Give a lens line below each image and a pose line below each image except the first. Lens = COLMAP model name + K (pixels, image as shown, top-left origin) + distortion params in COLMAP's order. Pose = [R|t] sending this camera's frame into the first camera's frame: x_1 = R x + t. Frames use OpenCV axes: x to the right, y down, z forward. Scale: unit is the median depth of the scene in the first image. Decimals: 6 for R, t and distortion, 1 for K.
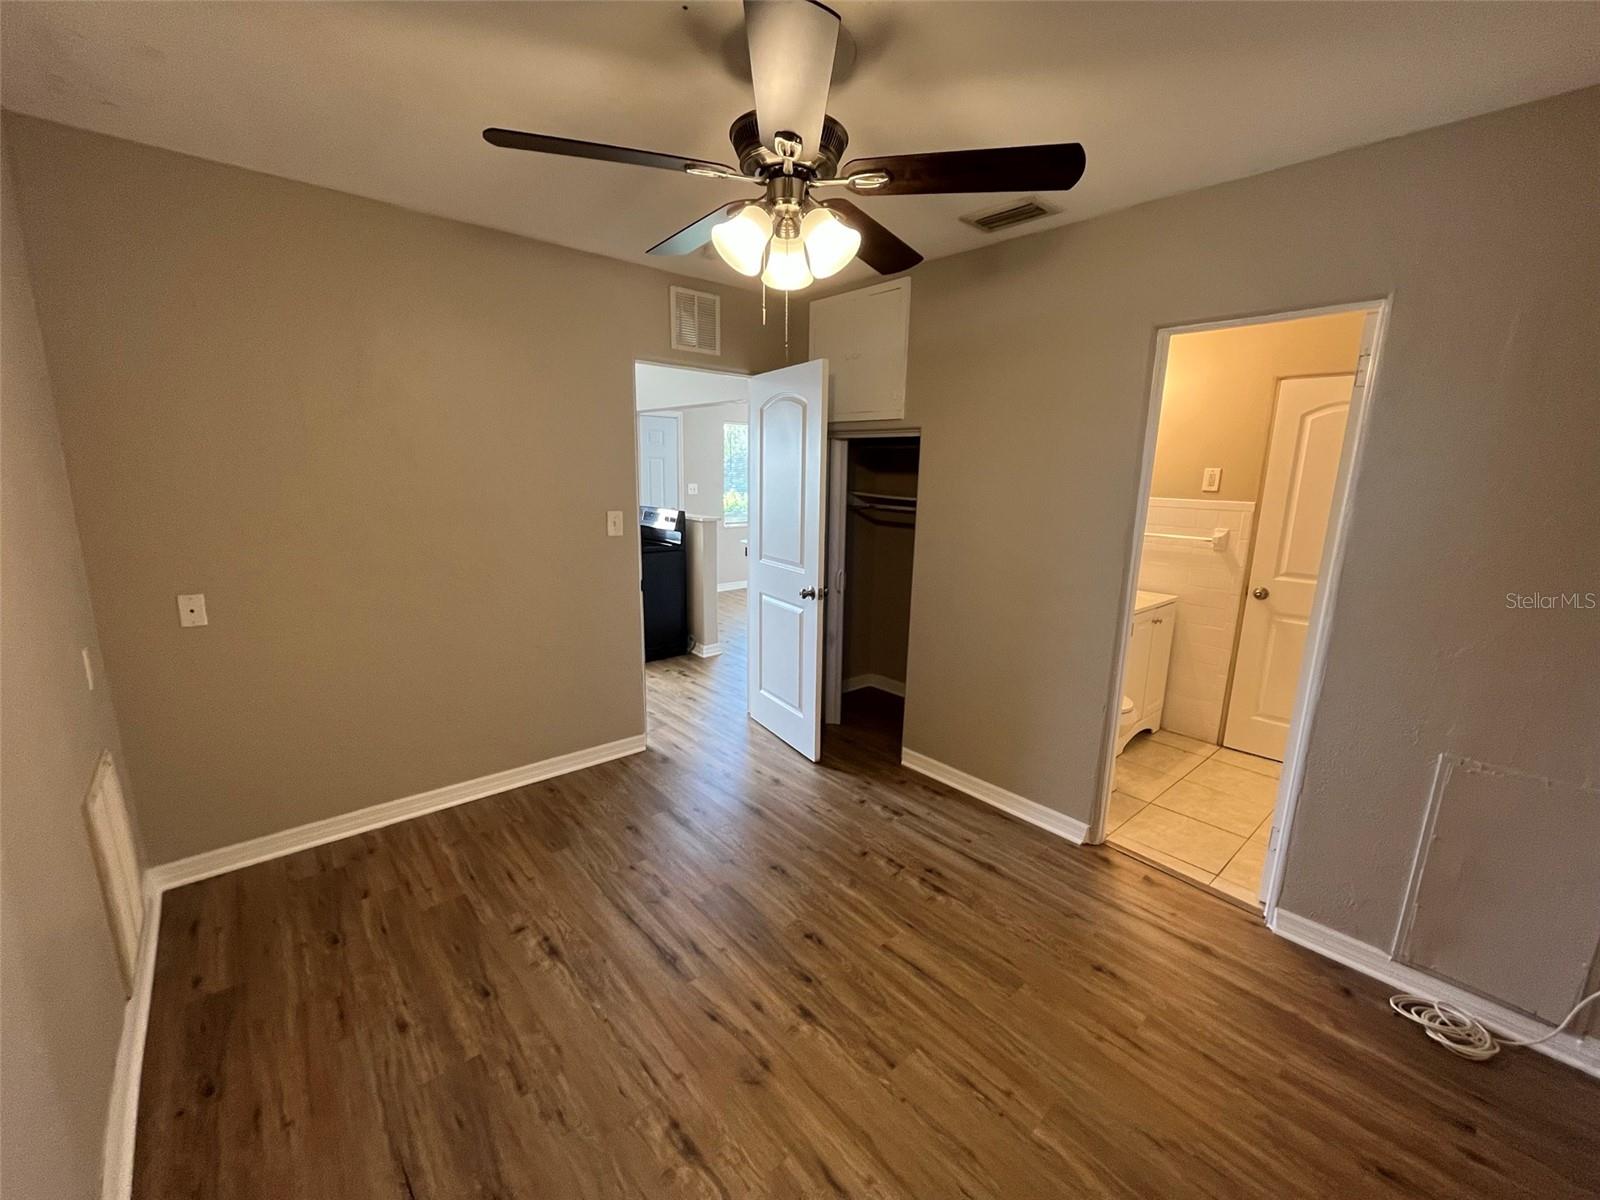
lens RADIAL K [[656.5, 0, 793.6], [0, 656.5, 595.2], [0, 0, 1]] dist [-0.009180, 0.000516]
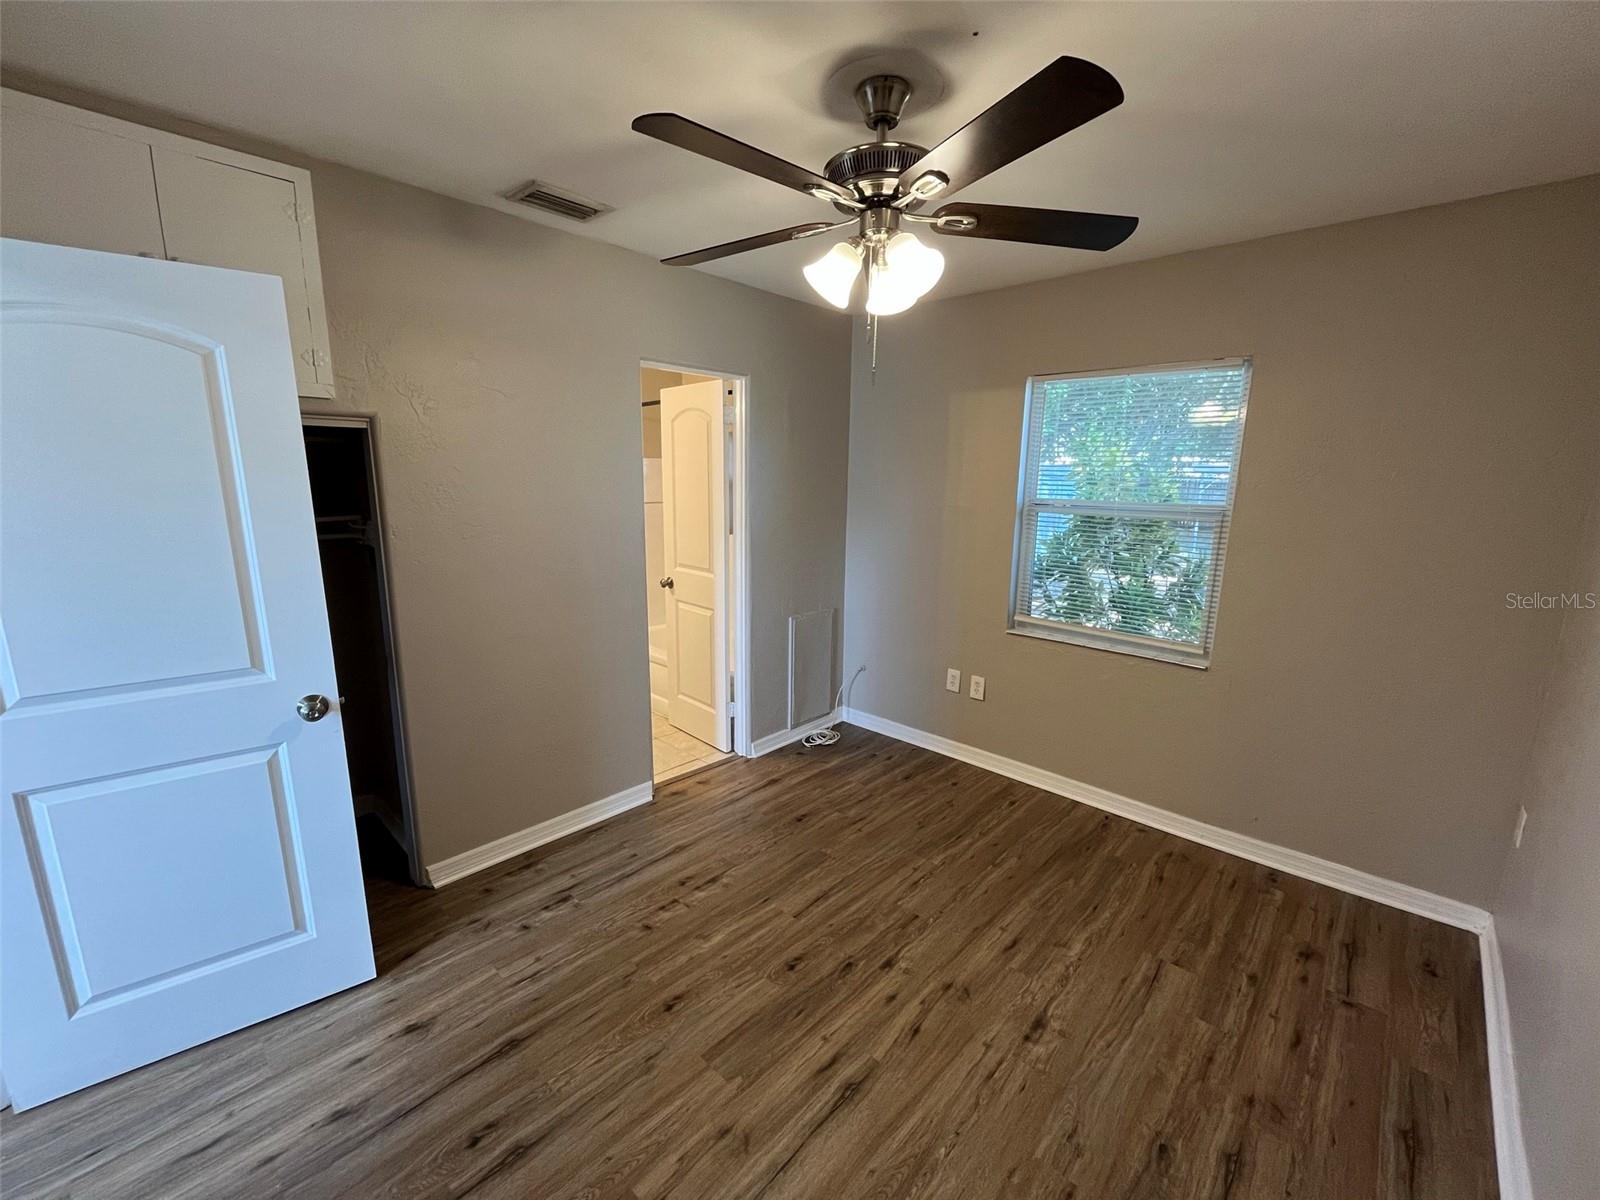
lens RADIAL K [[656.5, 0, 797.7], [0, 656.5, 598.2], [0, 0, 1]] dist [-0.009180, 0.000516]
pose [[-0.110835, -0.205595, 0.972341, -0.848942], [0.175303, 0.958984, 0.222754, -0.228819], [-0.978256, 0.195143, -0.070247, 1.000072]]
